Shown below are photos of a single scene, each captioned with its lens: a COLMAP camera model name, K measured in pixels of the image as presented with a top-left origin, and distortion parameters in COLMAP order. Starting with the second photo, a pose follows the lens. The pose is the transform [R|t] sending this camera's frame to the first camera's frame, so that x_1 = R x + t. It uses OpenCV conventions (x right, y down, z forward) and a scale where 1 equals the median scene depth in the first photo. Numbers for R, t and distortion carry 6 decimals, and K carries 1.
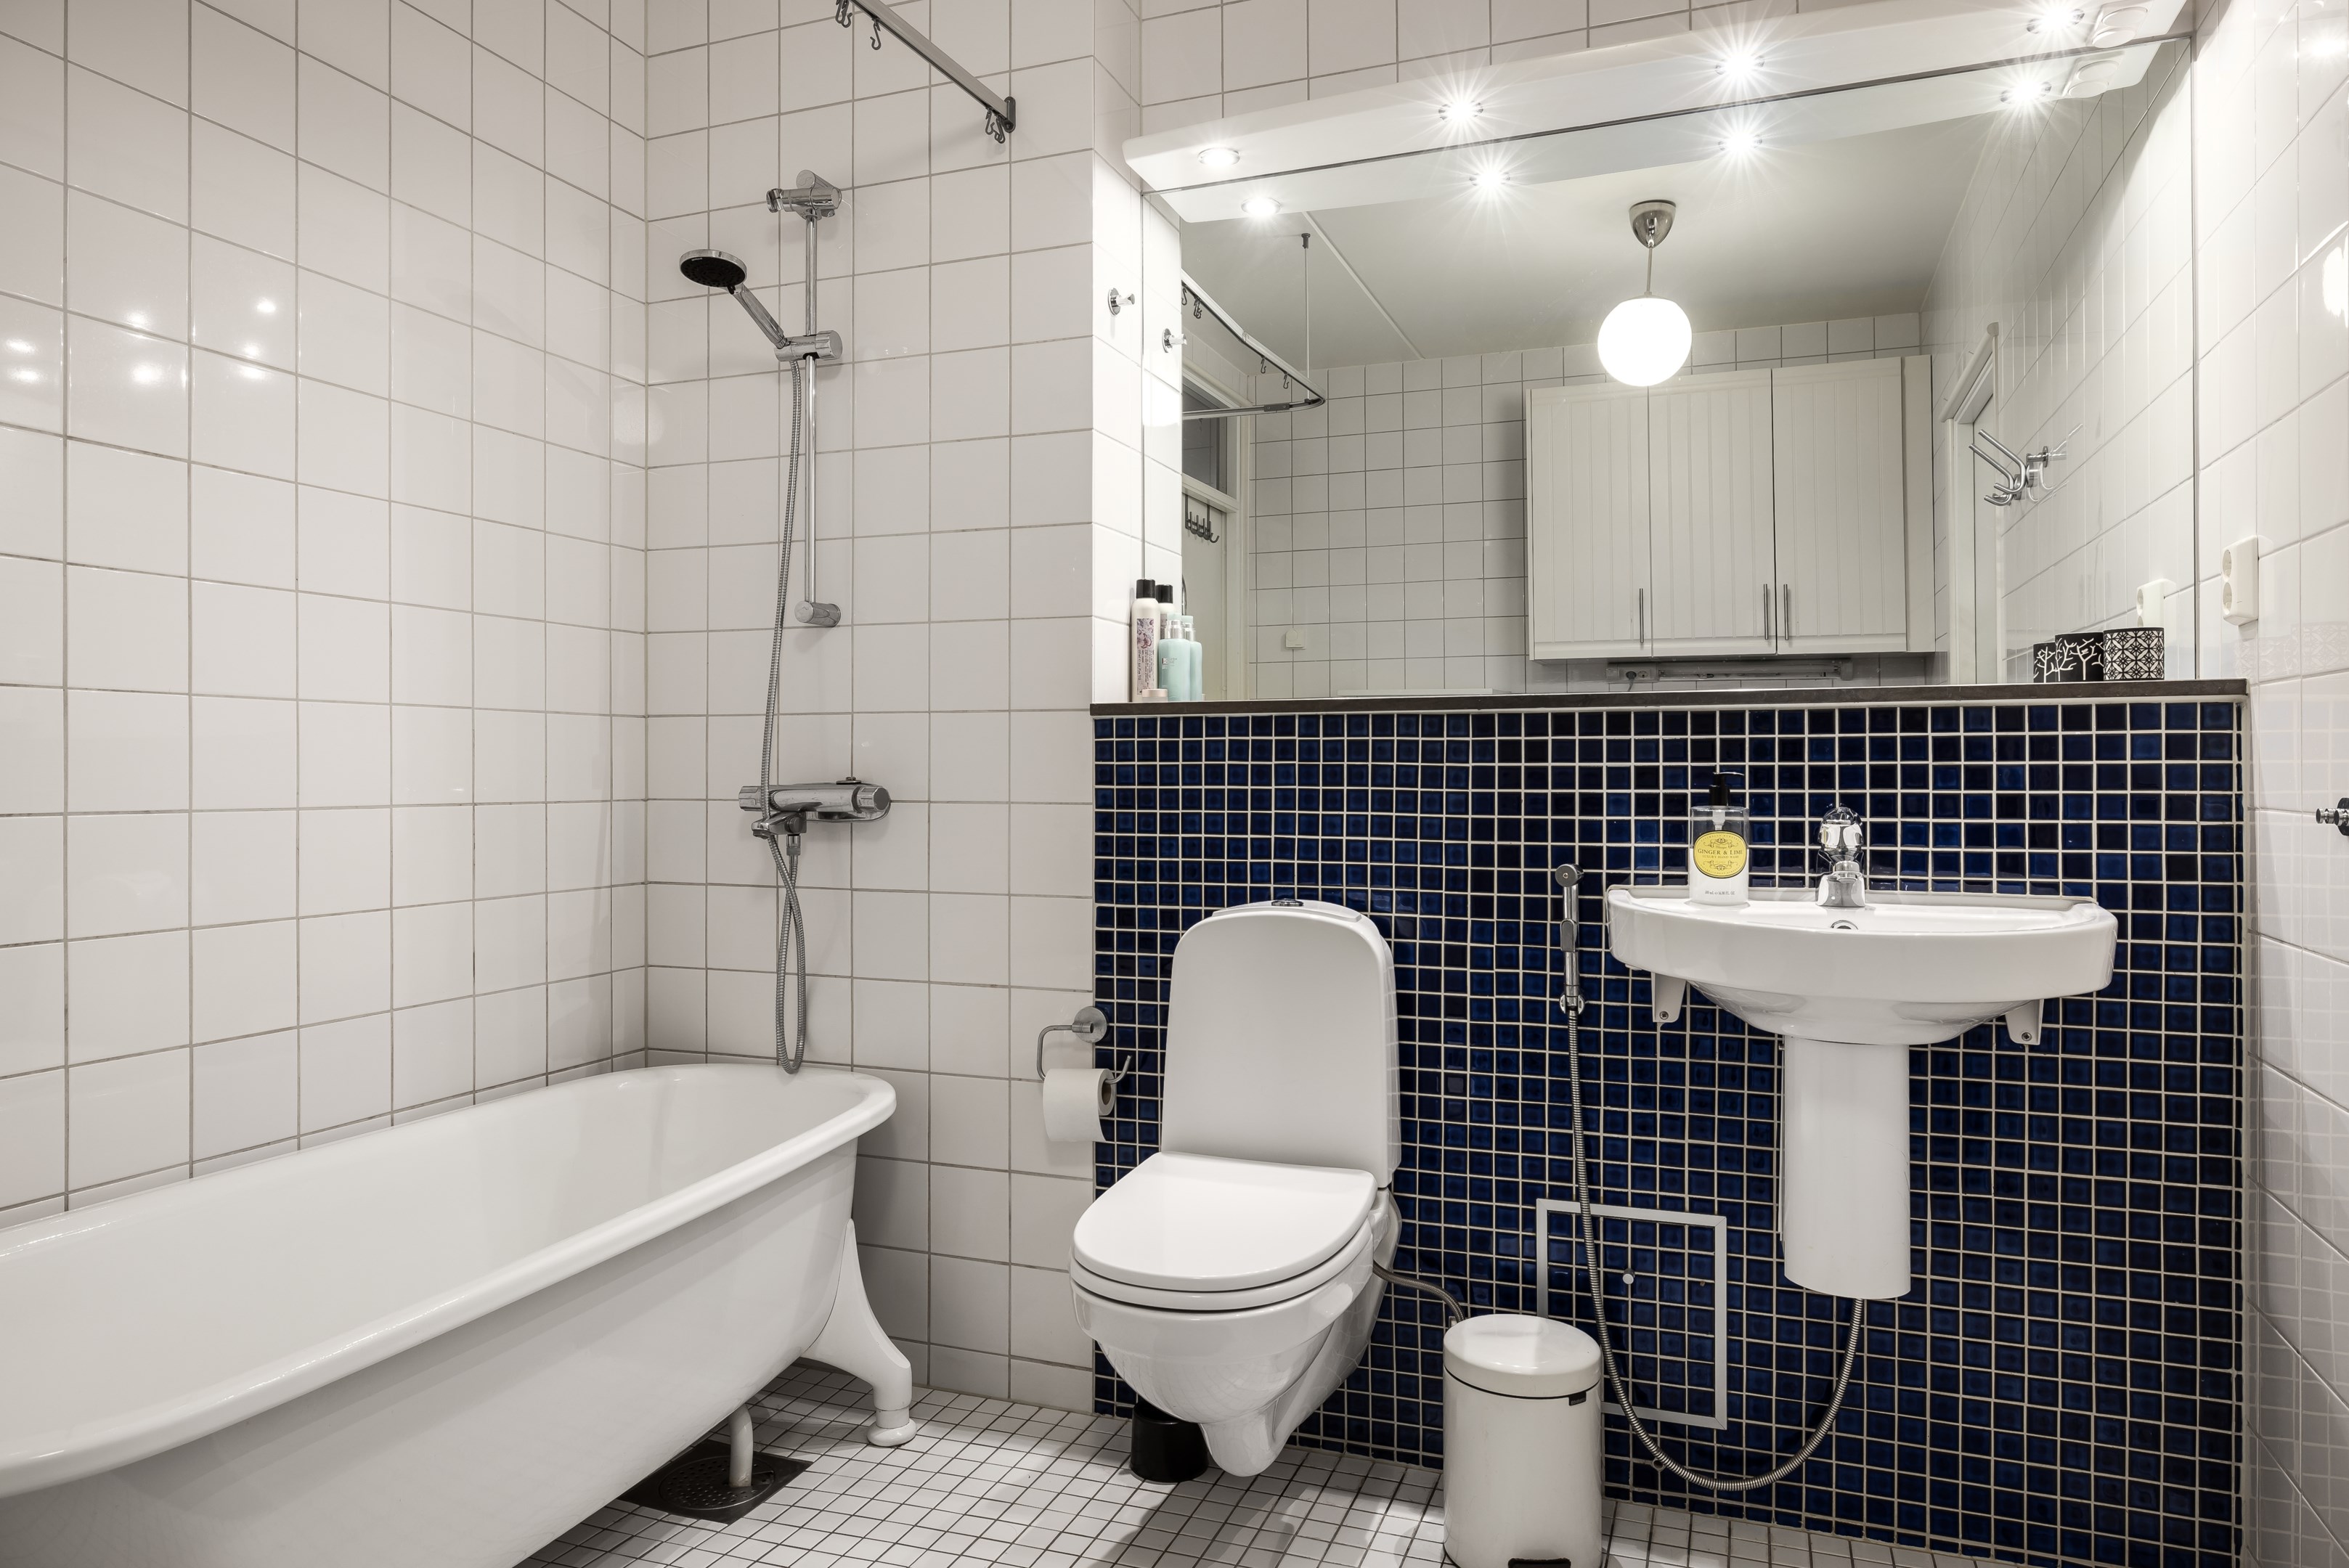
lens RADIAL K [[1491.8, 0, 1172.6], [0, 1491.8, 763.1], [0, 0, 1]] dist [-0.003873, 0.001692]
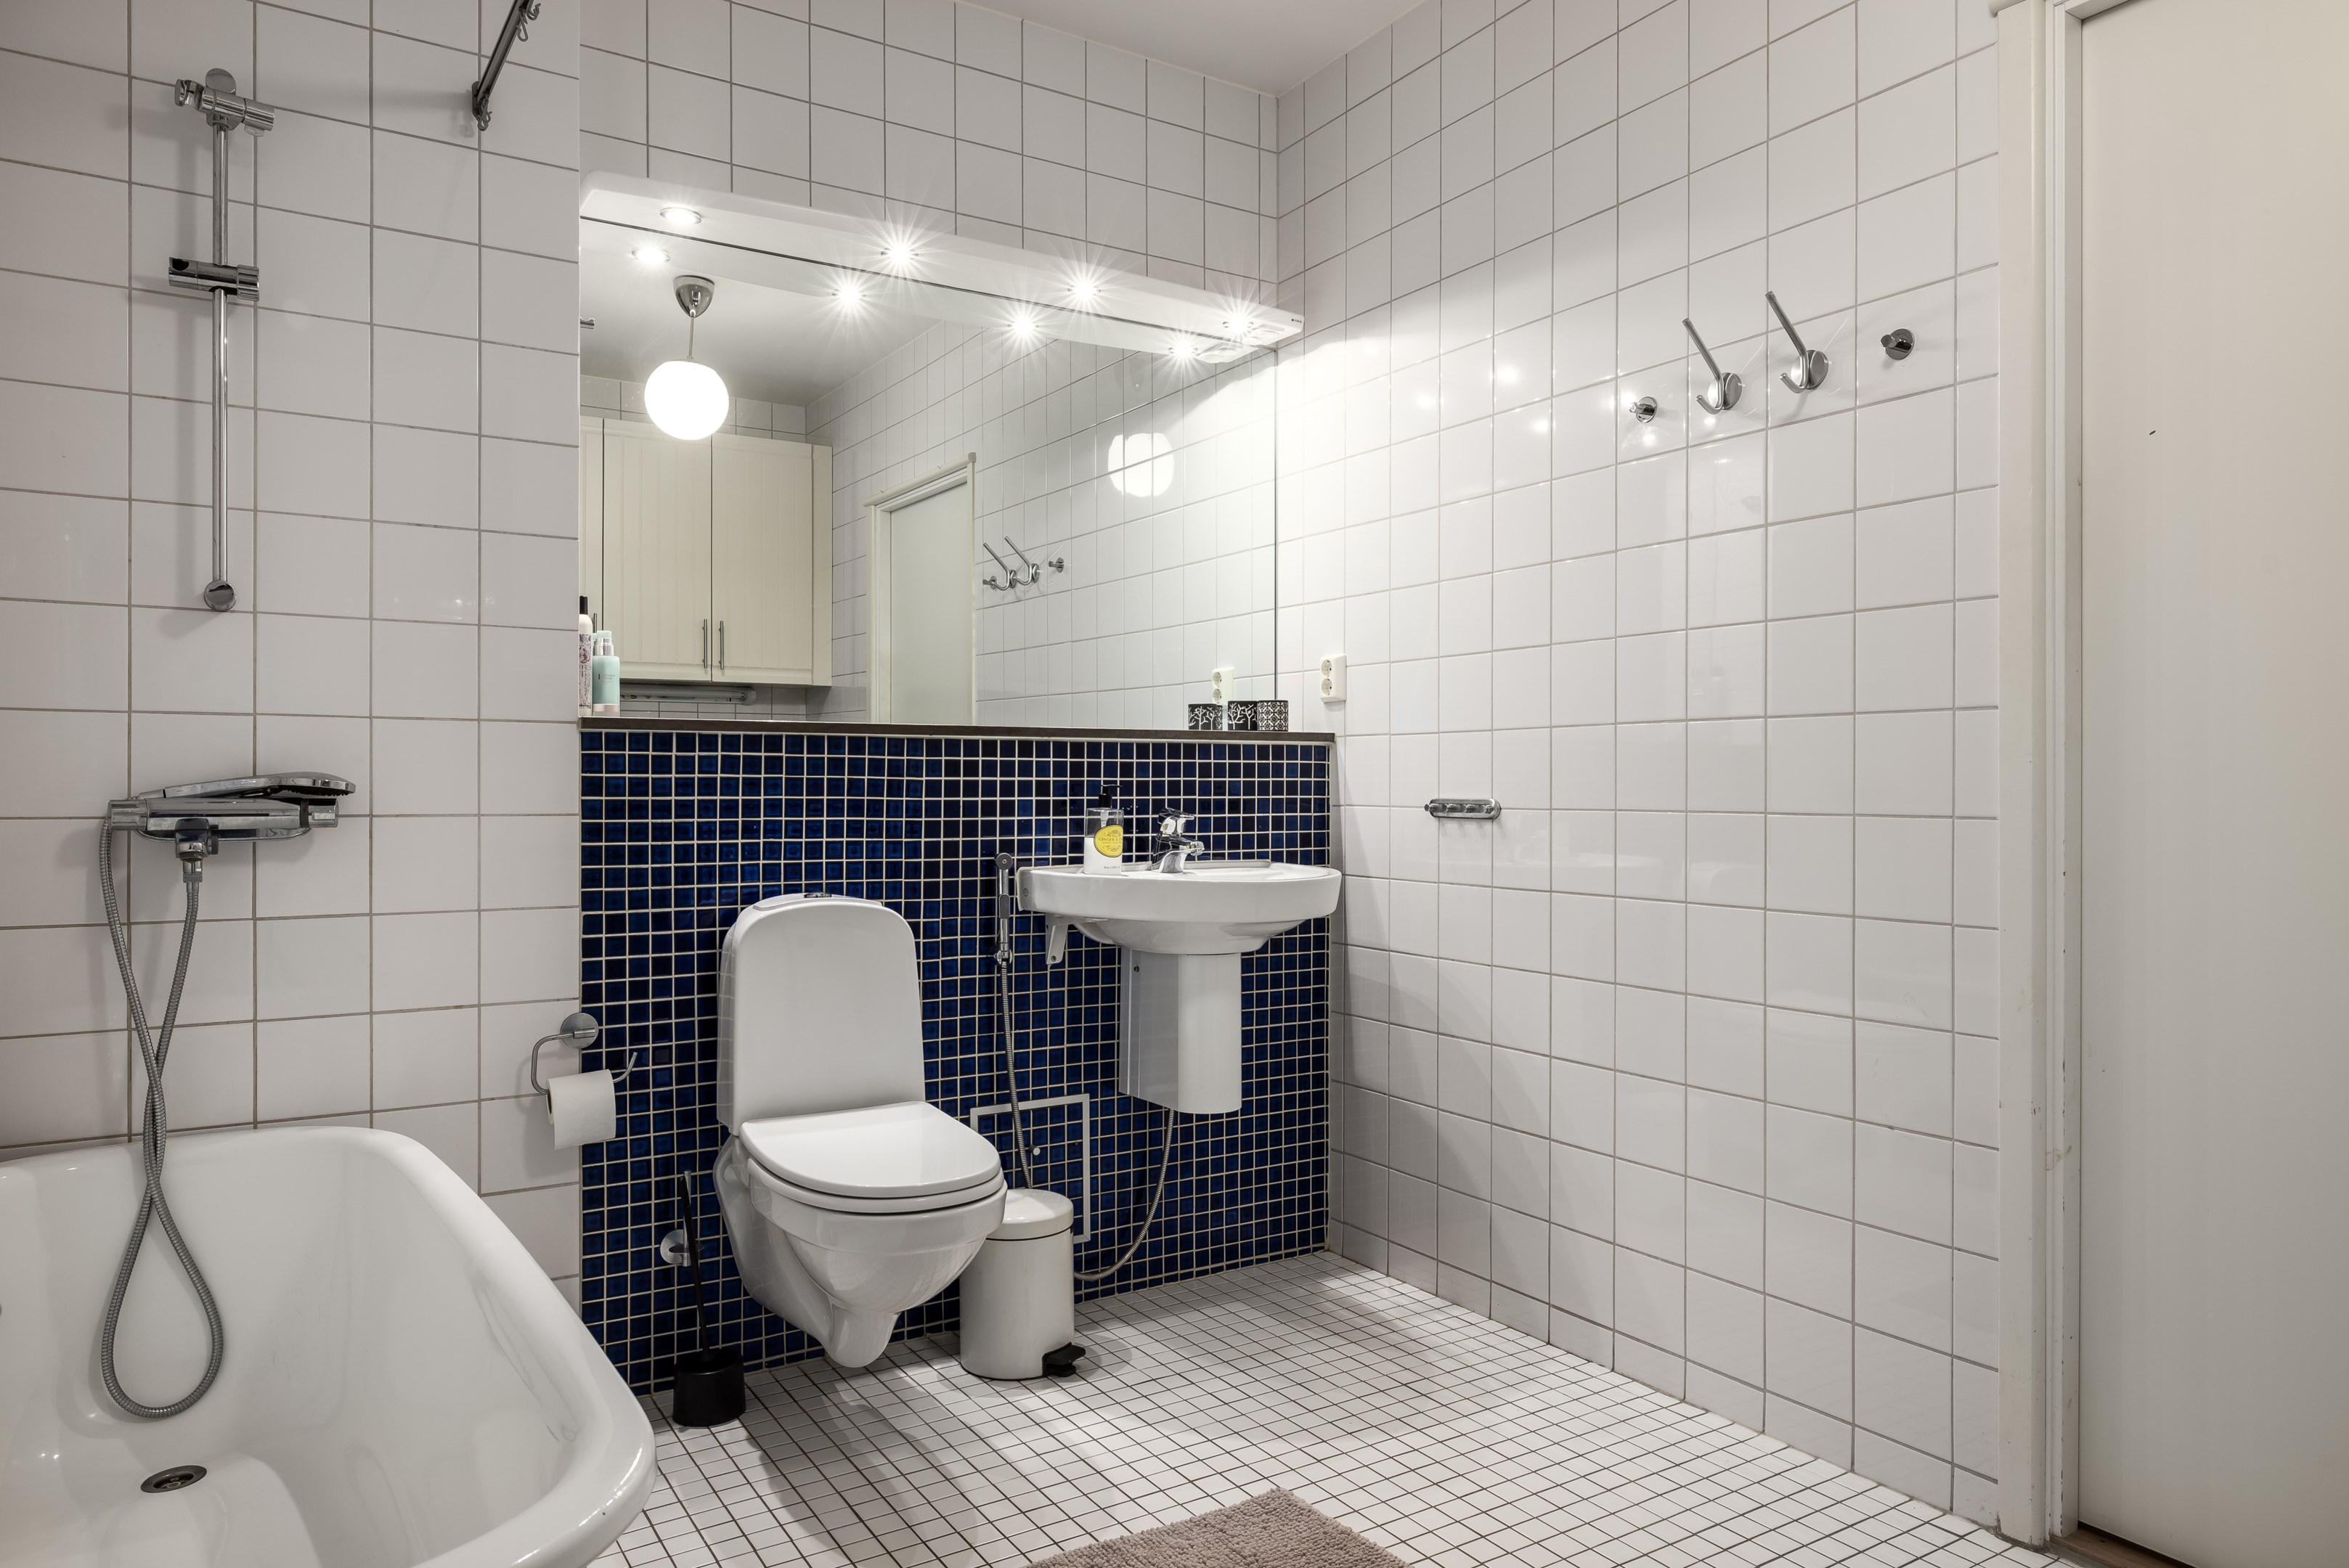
lens RADIAL K [[1491.9, 0, 1178.0], [0, 1491.9, 794.3], [0, 0, 1]] dist [-0.001354, -0.000124]
pose [[0.596610, -0.002823, 0.802526, -0.701800], [-0.005602, 0.999955, 0.007682, 0.003598], [-0.802512, -0.009079, 0.596567, 0.070565]]
